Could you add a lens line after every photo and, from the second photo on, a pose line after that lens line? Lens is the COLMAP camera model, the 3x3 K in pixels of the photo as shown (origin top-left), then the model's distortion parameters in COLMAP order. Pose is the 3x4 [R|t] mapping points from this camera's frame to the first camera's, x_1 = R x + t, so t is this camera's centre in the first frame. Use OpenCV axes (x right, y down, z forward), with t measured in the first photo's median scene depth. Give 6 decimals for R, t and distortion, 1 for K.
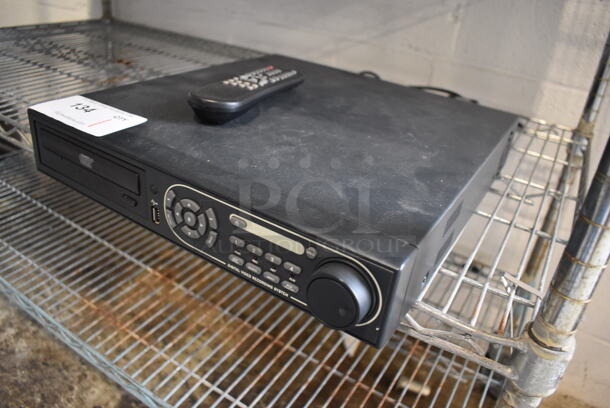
lens RADIAL K [[461.0, 0, 305.9], [0, 461.0, 202.2], [0, 0, 1]] dist [-0.097868, 0.007346]
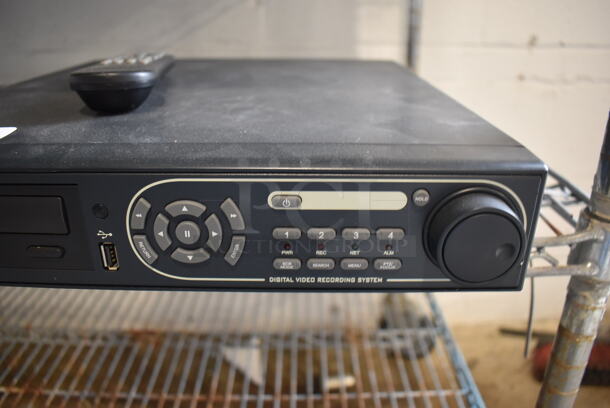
lens RADIAL K [[461.0, 0, 303.3], [0, 461.0, 199.8], [0, 0, 1]] dist [-0.097868, 0.007346]
pose [[0.848200, -0.303887, 0.433831, -0.354206], [0.331230, 0.943457, 0.013266, 0.035640], [-0.413332, 0.132445, 0.900897, 0.361653]]
